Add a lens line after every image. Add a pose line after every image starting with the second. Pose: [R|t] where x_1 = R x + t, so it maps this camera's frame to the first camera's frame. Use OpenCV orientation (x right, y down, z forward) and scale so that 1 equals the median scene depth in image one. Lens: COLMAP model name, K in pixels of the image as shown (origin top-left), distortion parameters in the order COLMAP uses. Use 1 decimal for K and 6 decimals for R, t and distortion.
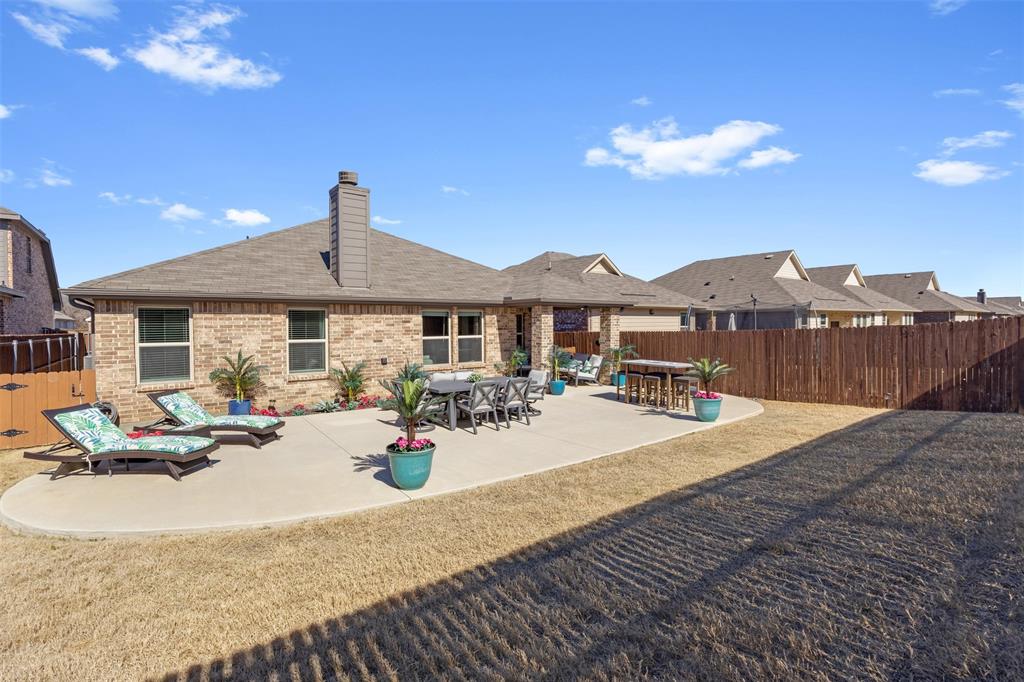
lens RADIAL K [[476.0, 0, 505.7], [0, 476.0, 324.0], [0, 0, 1]] dist [-0.009767, 0.001153]
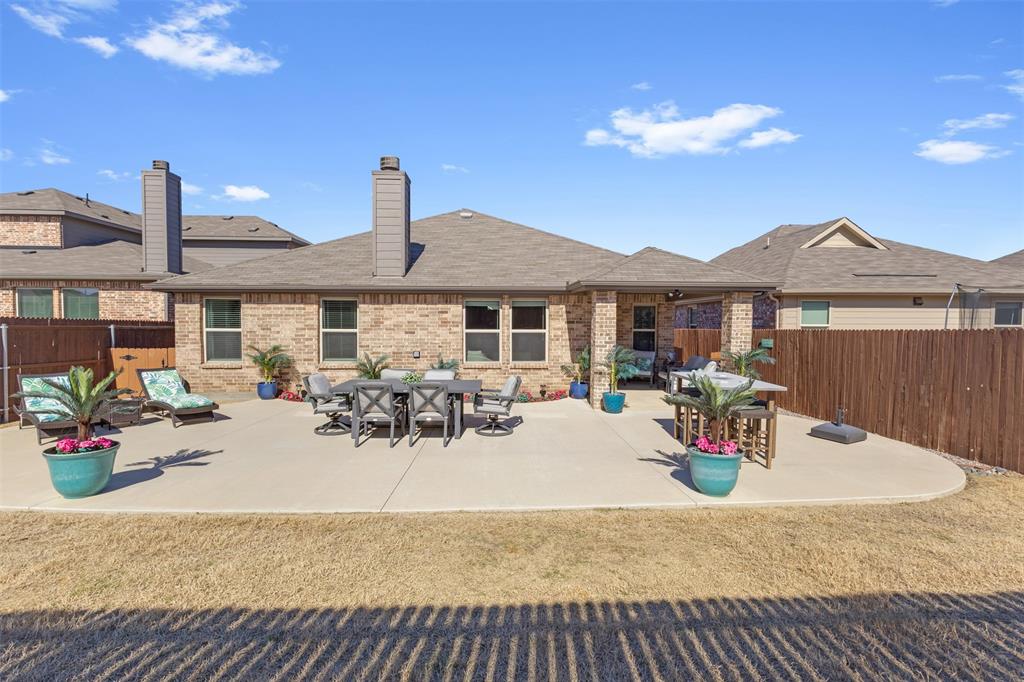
lens RADIAL K [[476.0, 0, 505.6], [0, 476.0, 335.4], [0, 0, 1]] dist [-0.009767, 0.001153]
pose [[0.822227, 0.027225, -0.568508, 0.434401], [-0.009725, 0.999382, 0.033794, 0.008061], [0.569077, -0.022258, 0.821983, 0.346595]]
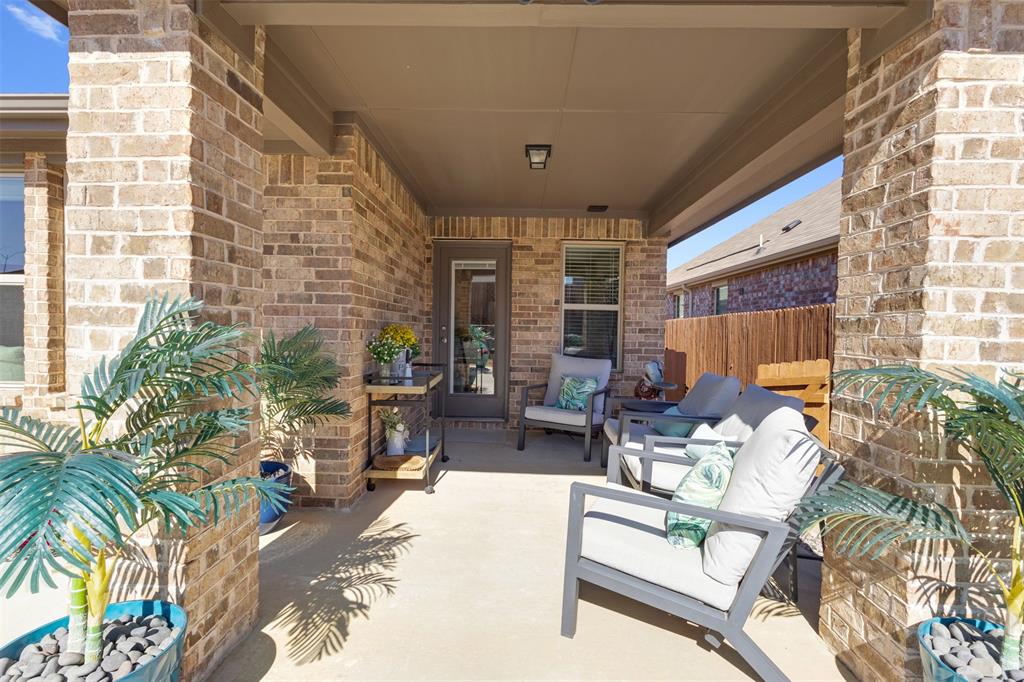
lens RADIAL K [[476.0, 0, 506.3], [0, 476.0, 331.8], [0, 0, 1]] dist [-0.009767, 0.001153]
pose [[0.786248, 0.026592, -0.617339, 0.272566], [-0.024100, 0.999633, 0.012364, 0.054135], [0.617441, 0.005157, 0.786600, 1.101193]]
